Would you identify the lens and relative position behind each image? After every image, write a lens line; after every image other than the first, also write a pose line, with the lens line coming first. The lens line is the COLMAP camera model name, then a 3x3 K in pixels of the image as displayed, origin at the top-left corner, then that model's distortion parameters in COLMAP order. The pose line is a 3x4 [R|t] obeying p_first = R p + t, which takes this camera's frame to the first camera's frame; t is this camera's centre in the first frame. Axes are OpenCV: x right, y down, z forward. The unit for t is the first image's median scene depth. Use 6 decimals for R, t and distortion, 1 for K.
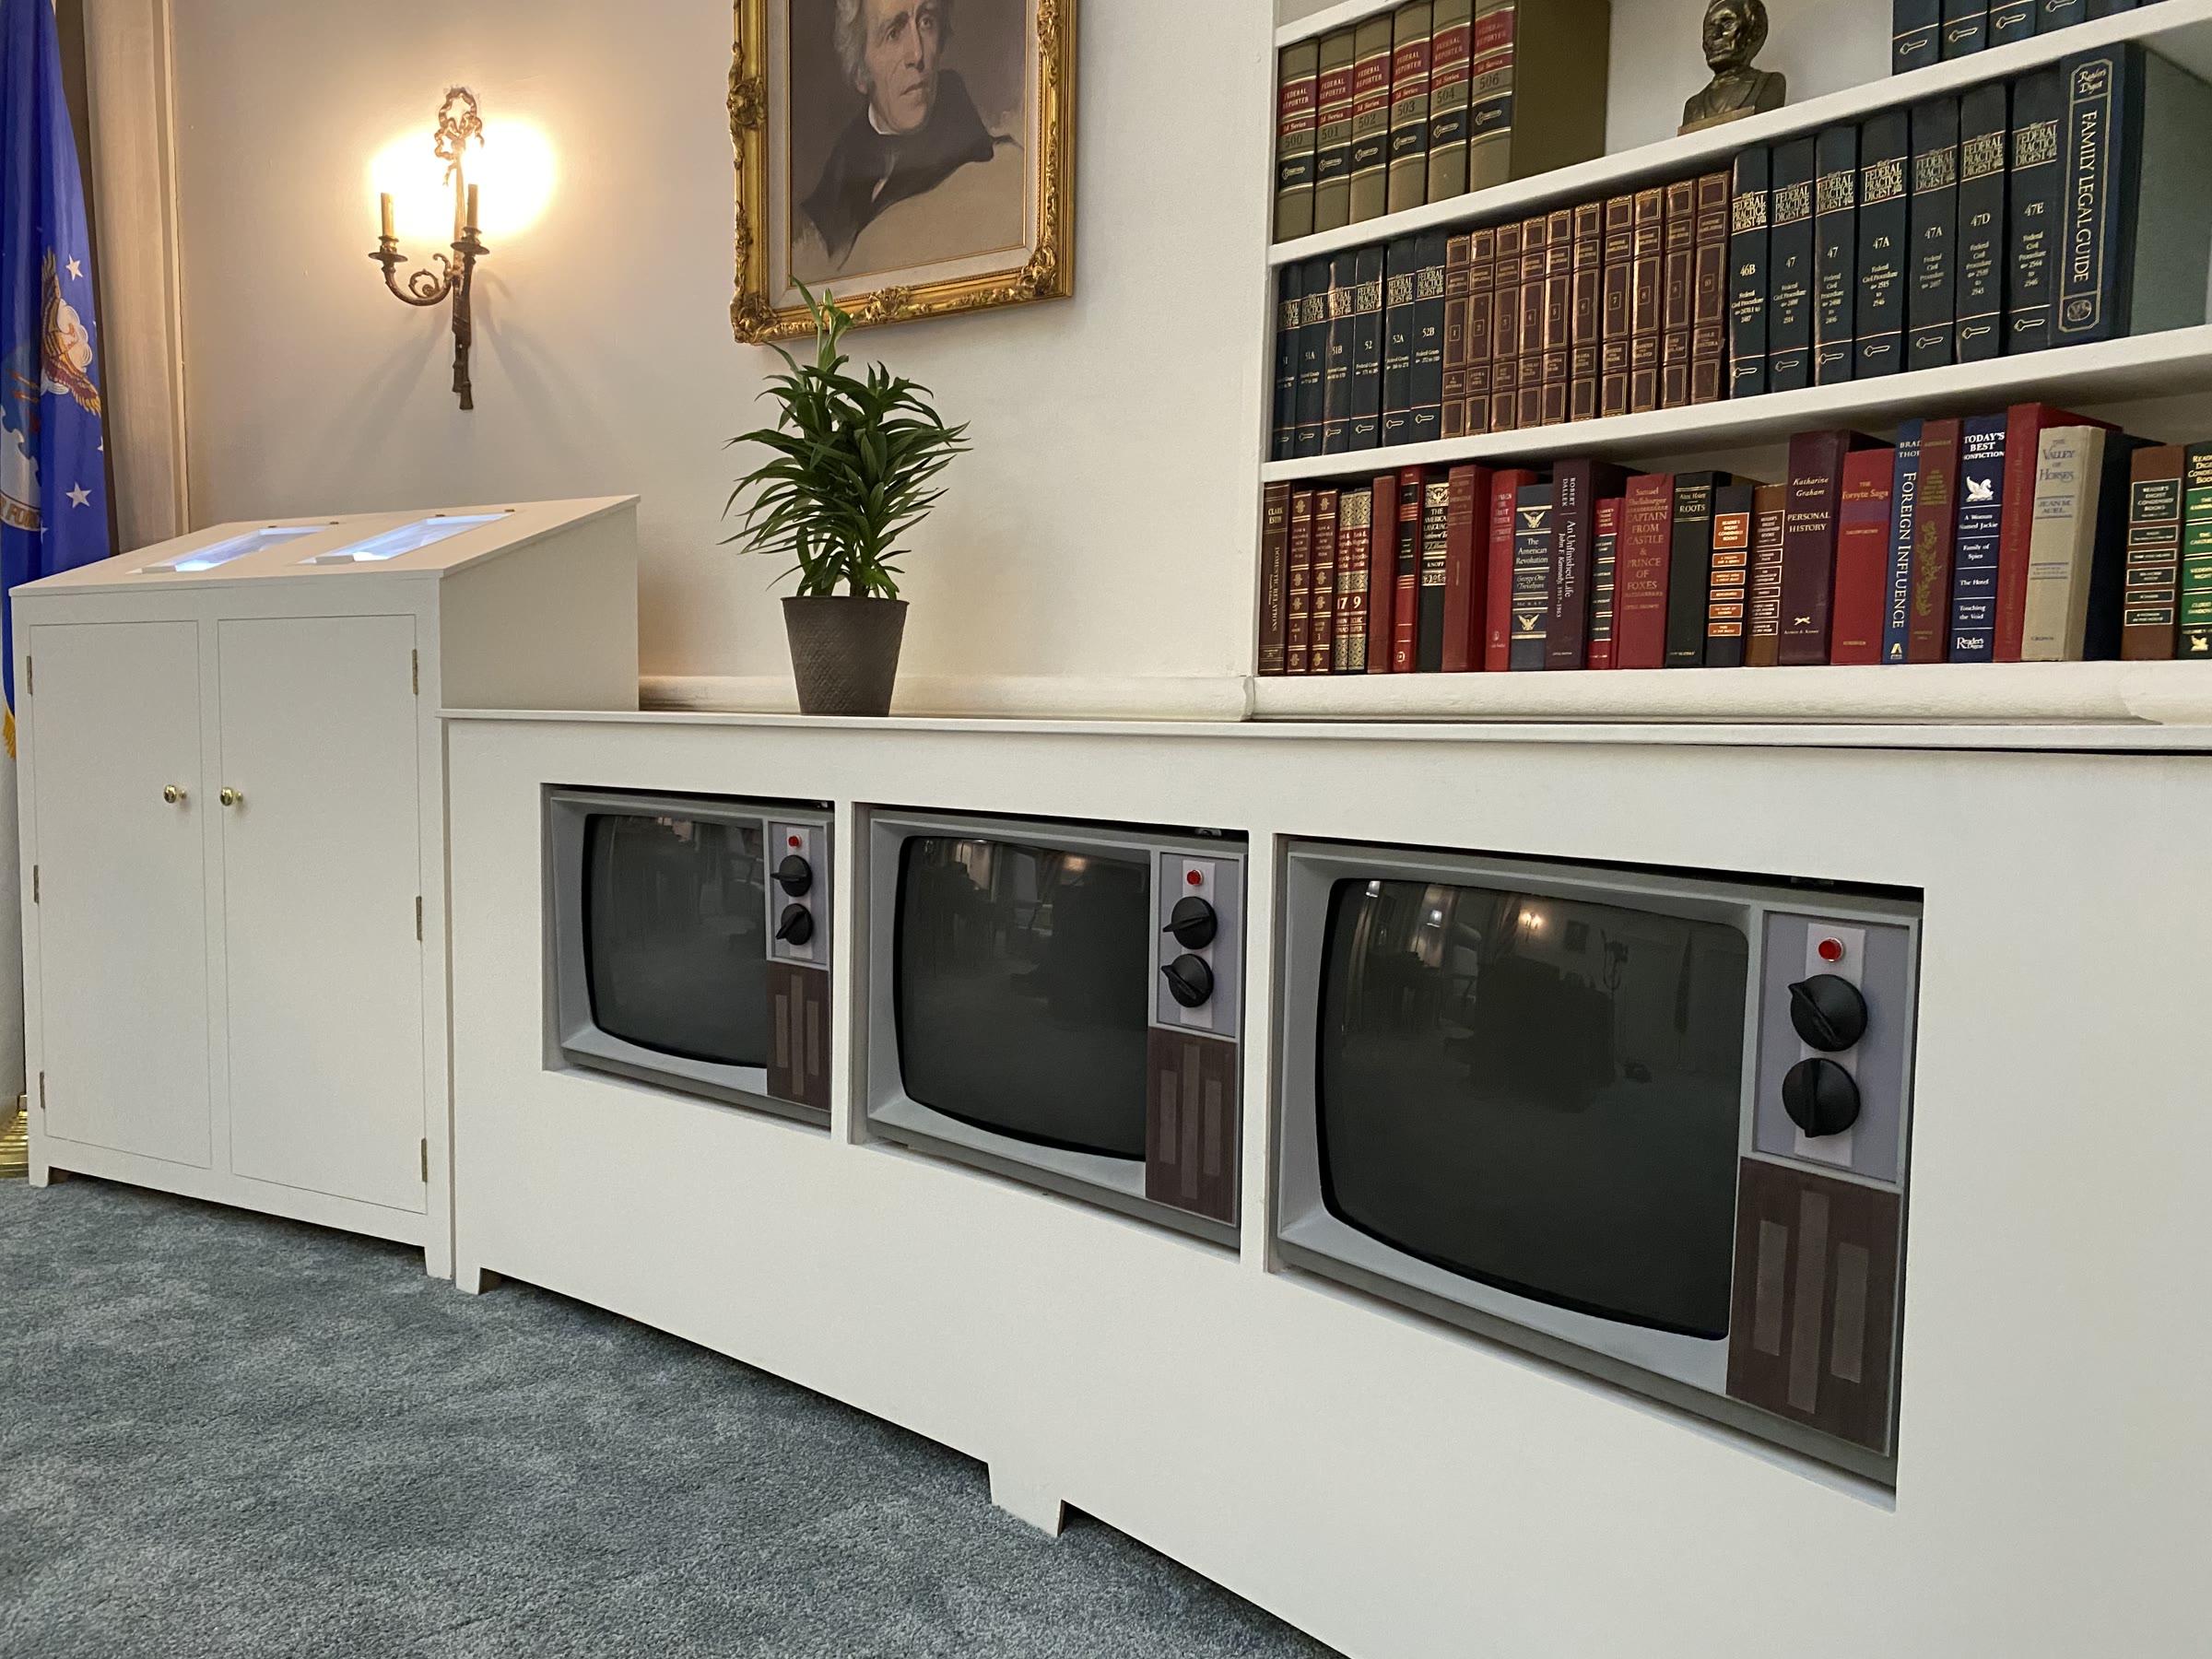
lens RADIAL K [[1727.4, 0, 1096.0], [0, 1727.4, 819.5], [0, 0, 1]] dist [0.036402, -0.025365]
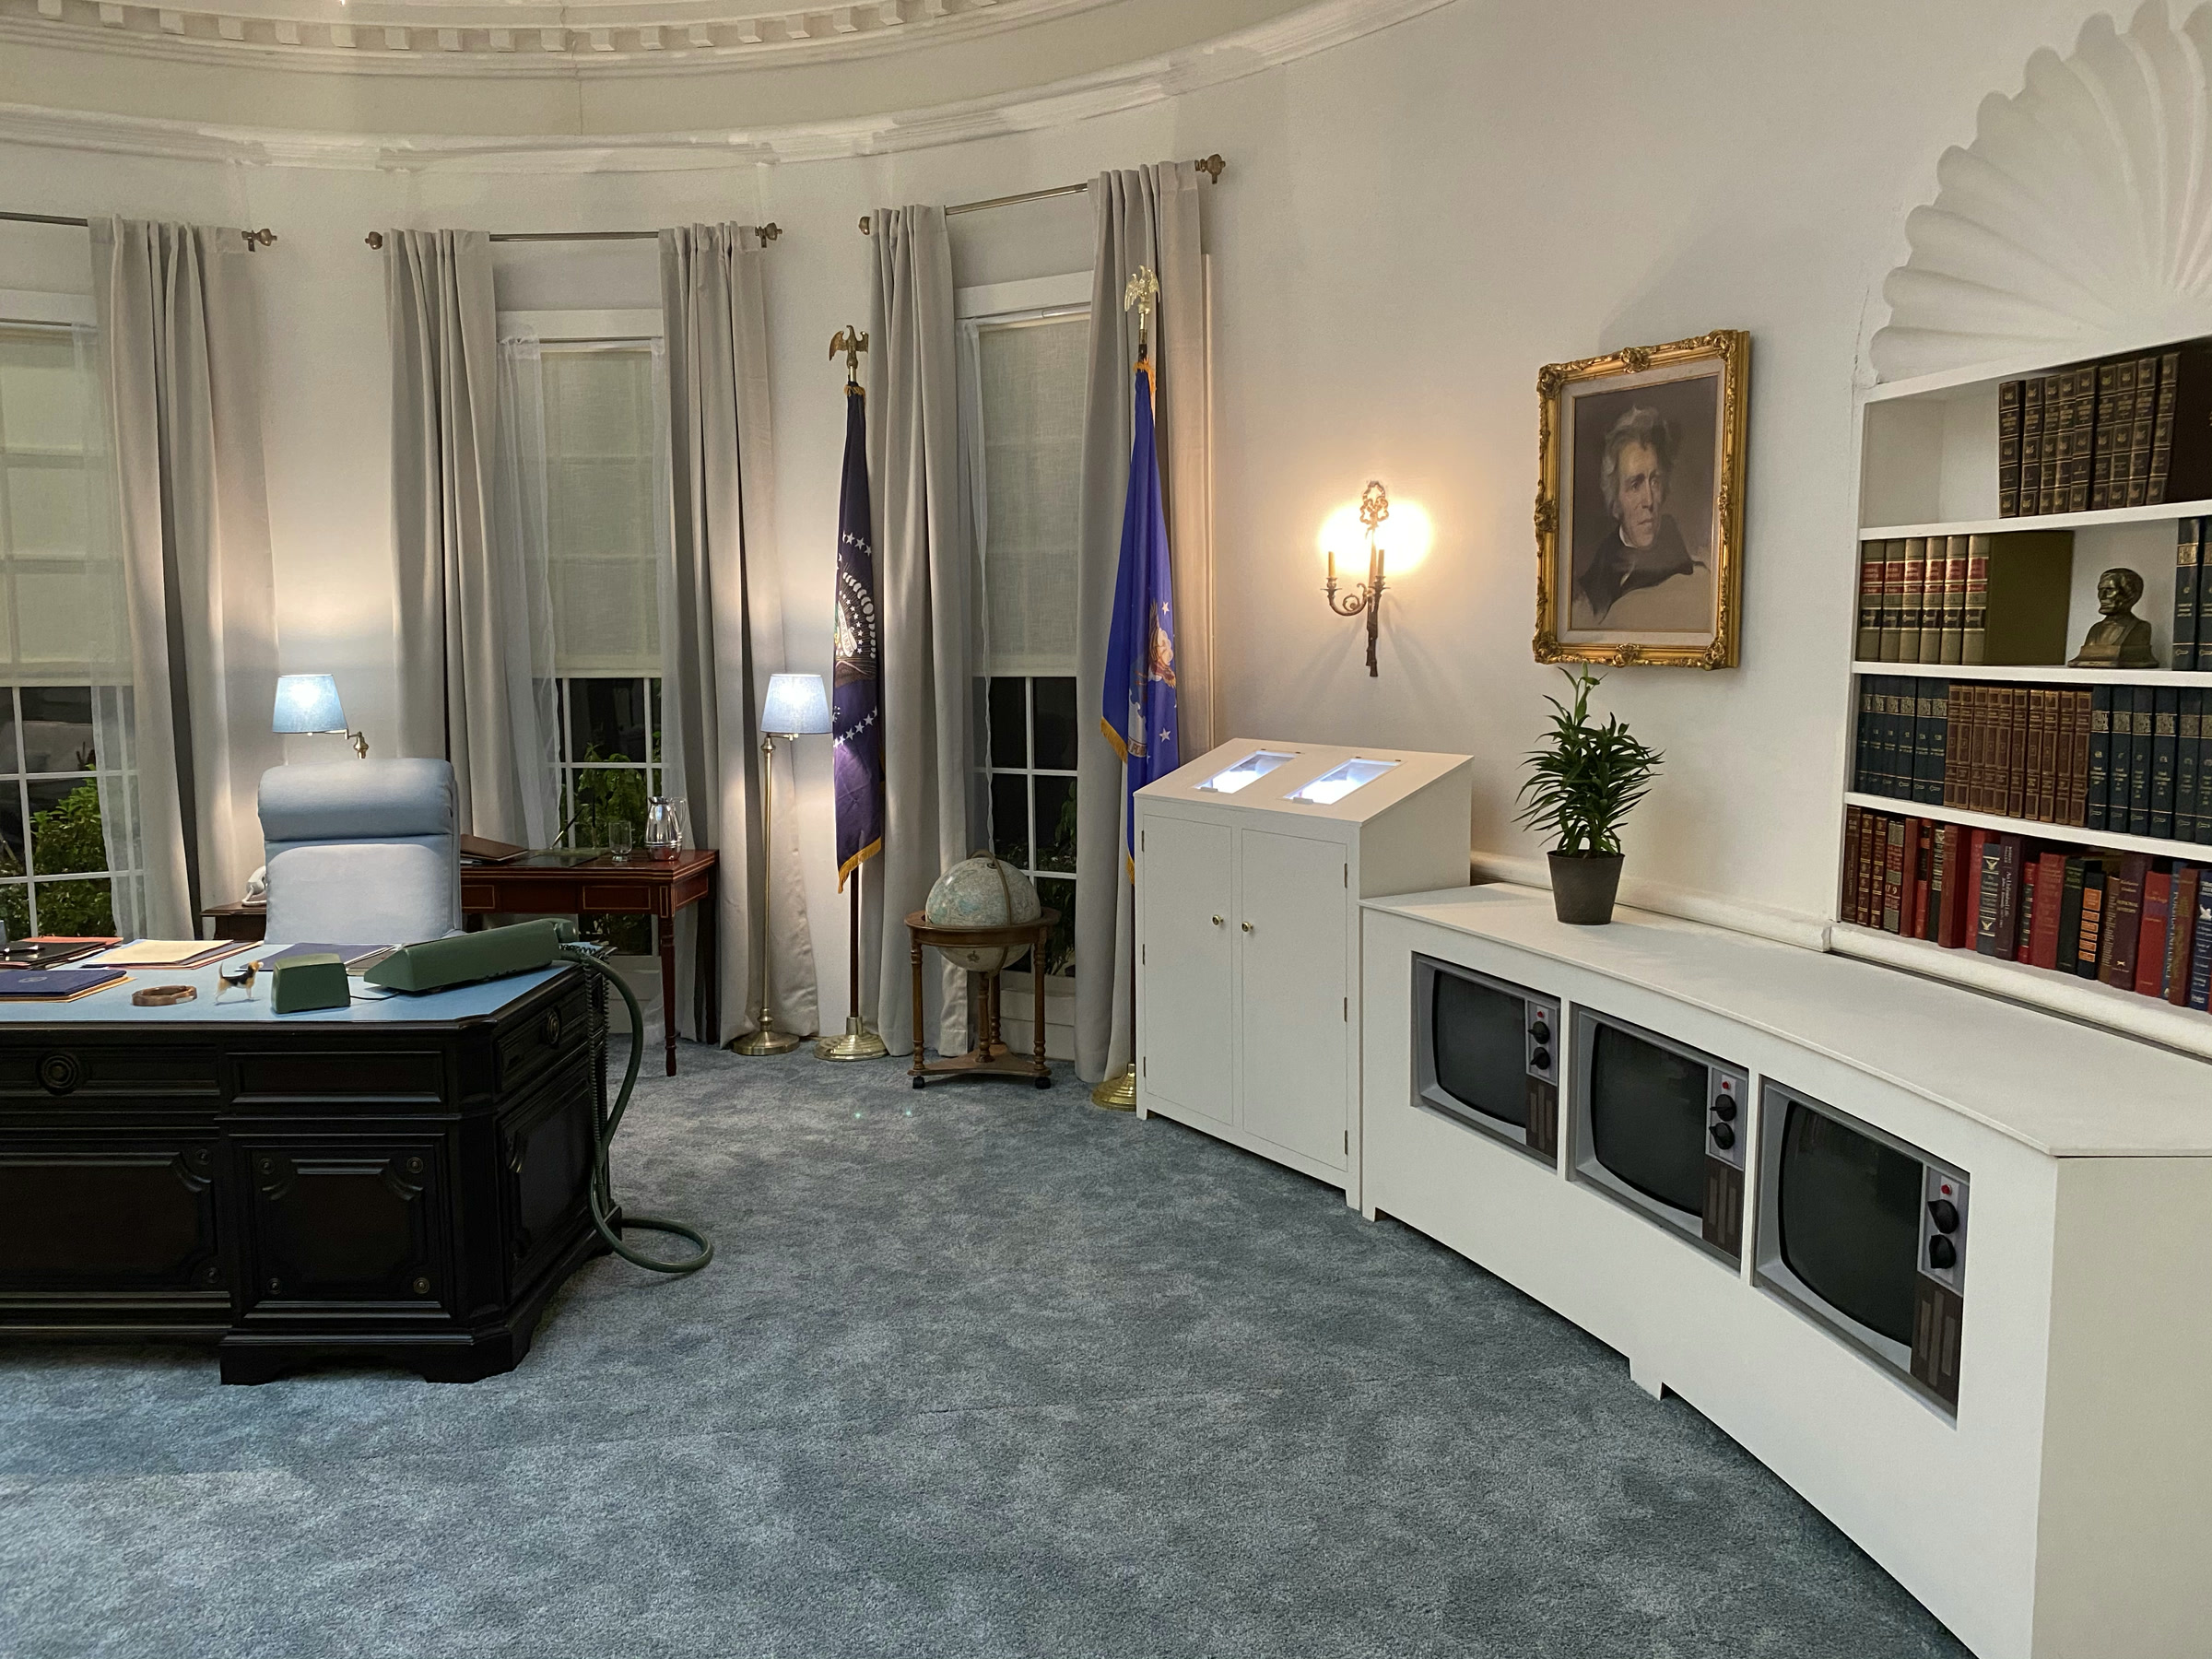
lens RADIAL K [[1727.4, 0, 1096.0], [0, 1727.4, 819.5], [0, 0, 1]] dist [0.036402, -0.025365]
pose [[0.878454, 0.034265, -0.476598, 0.258725], [-0.009144, 0.998448, 0.054928, -0.266124], [0.477740, -0.043894, 0.877404, -0.773397]]
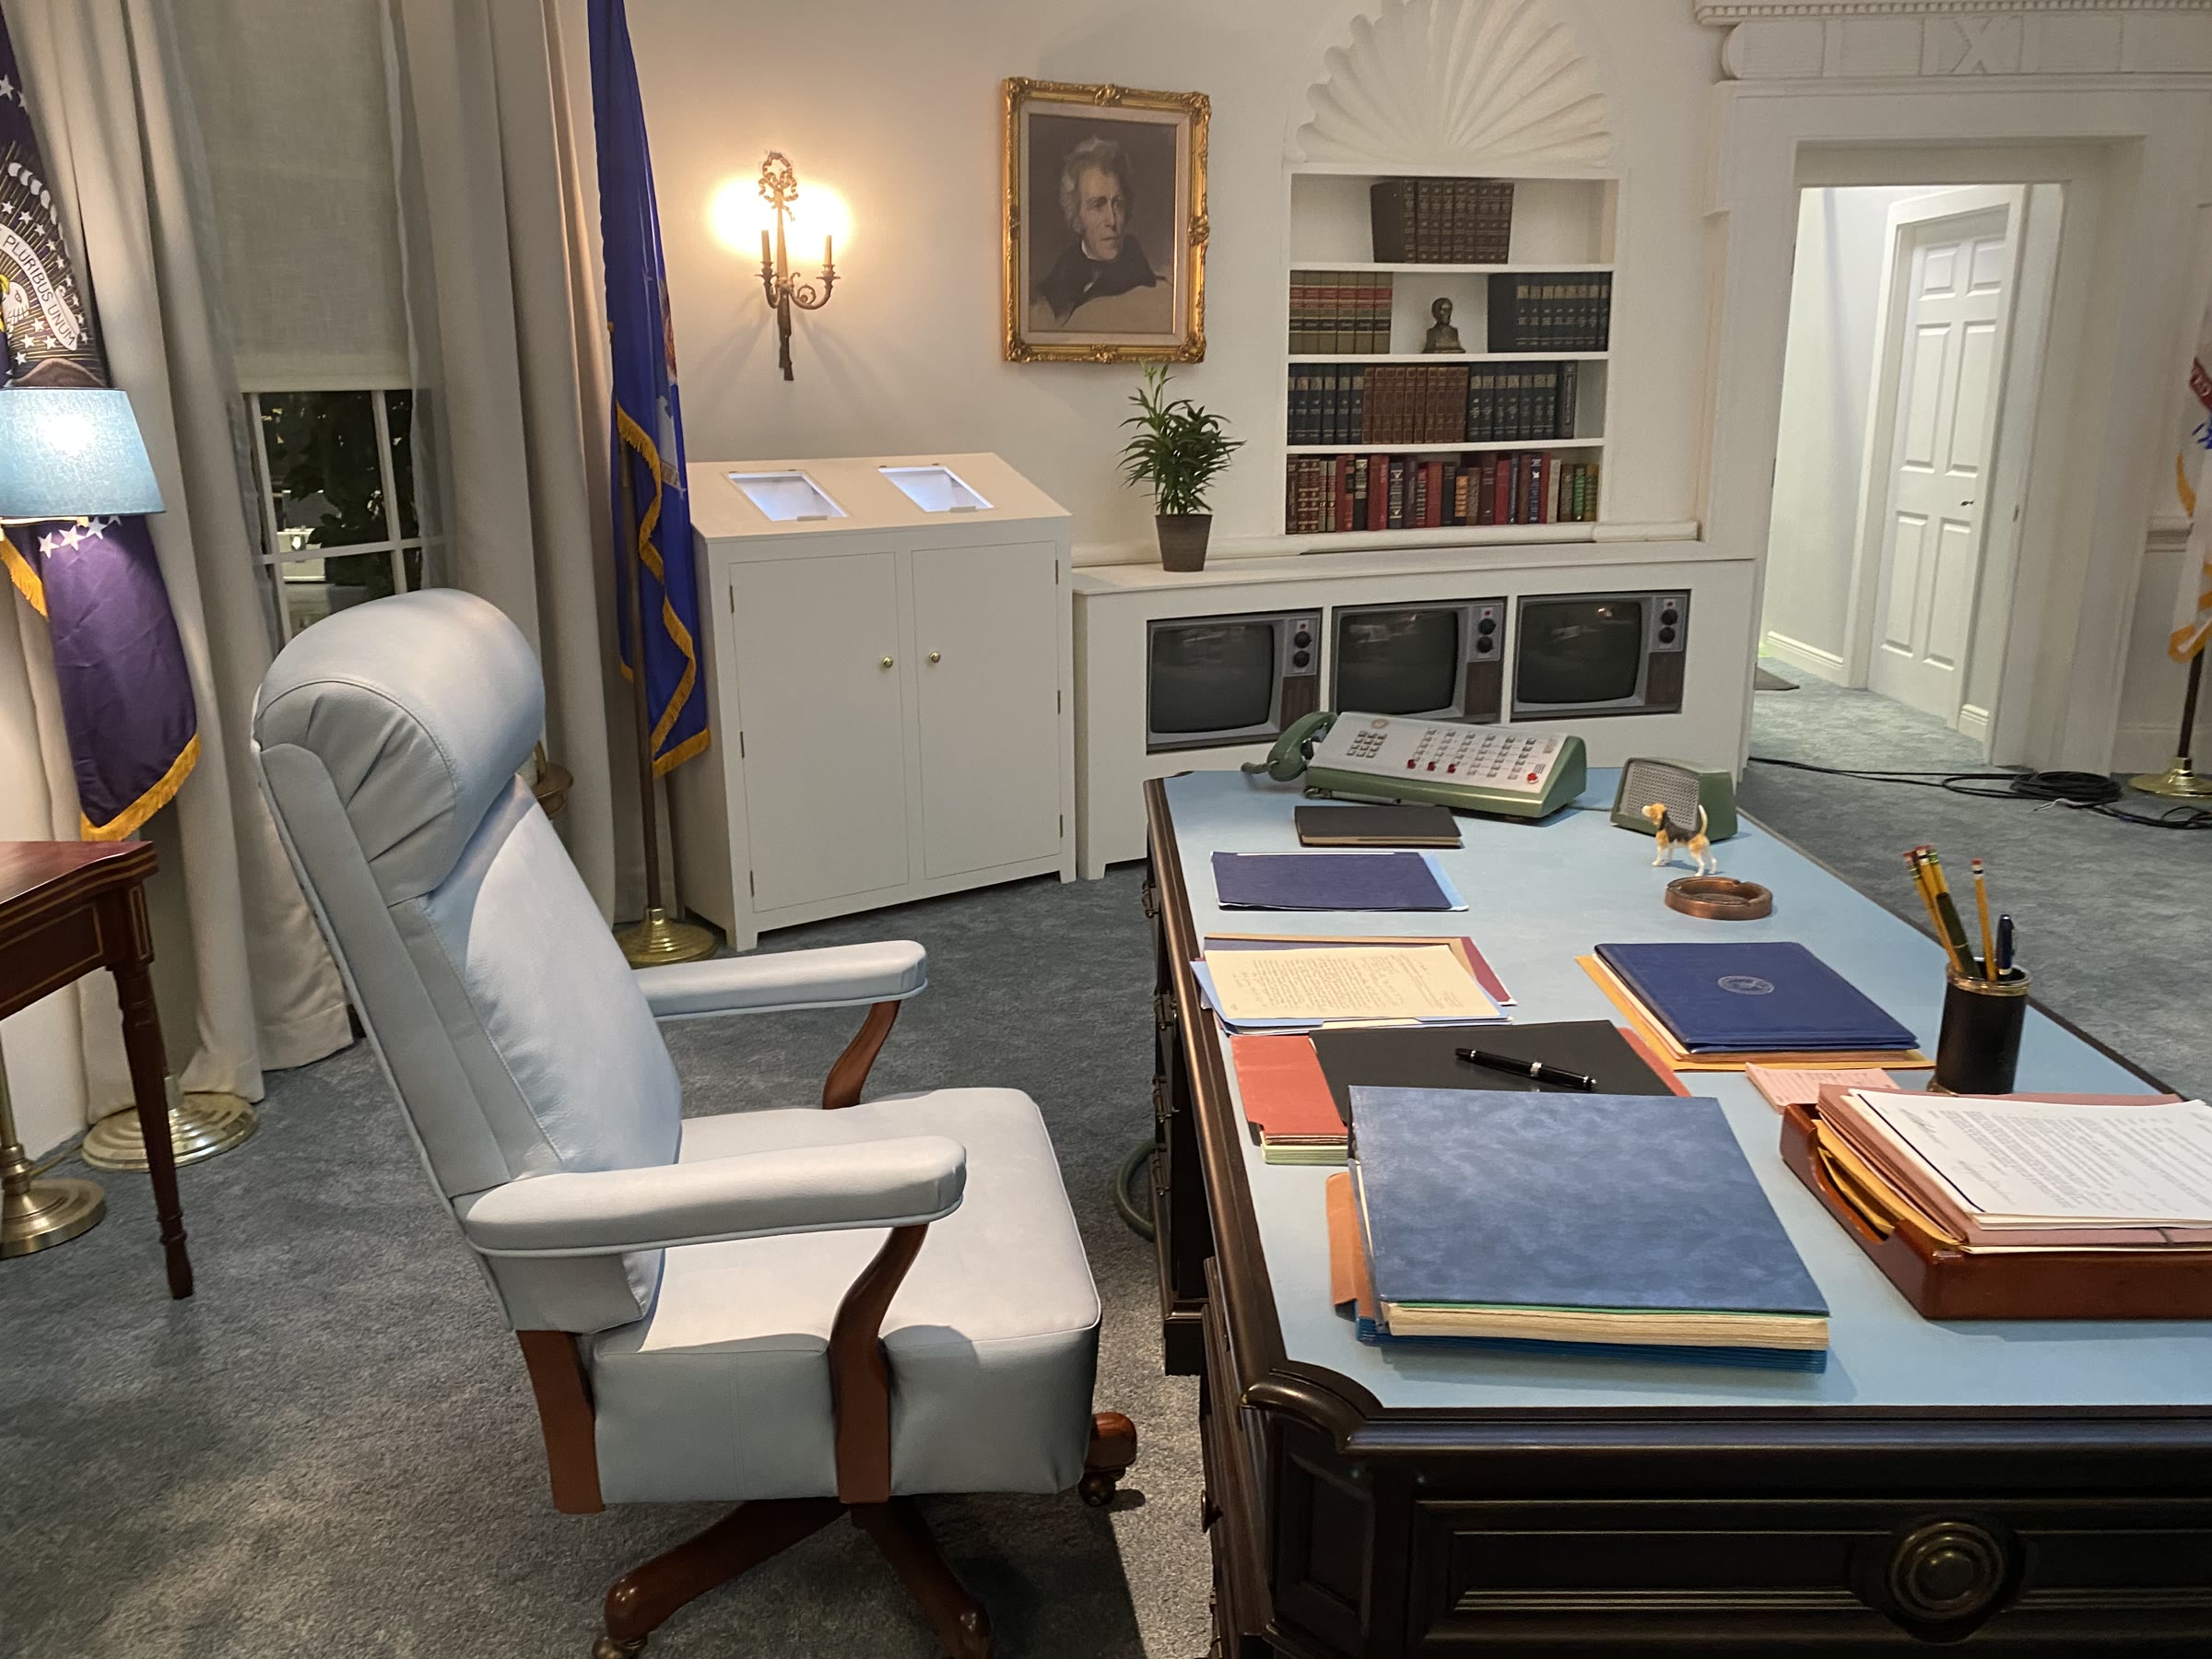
lens RADIAL K [[1784.2, 0, 1106.0], [0, 1784.2, 829.5], [0, 0, 1]] dist [0.090683, -0.002412]
pose [[0.428117, -0.240293, 0.871192, -2.358230], [0.063980, 0.969643, 0.236007, -0.296853], [-0.901456, -0.045300, 0.430495, 0.120472]]
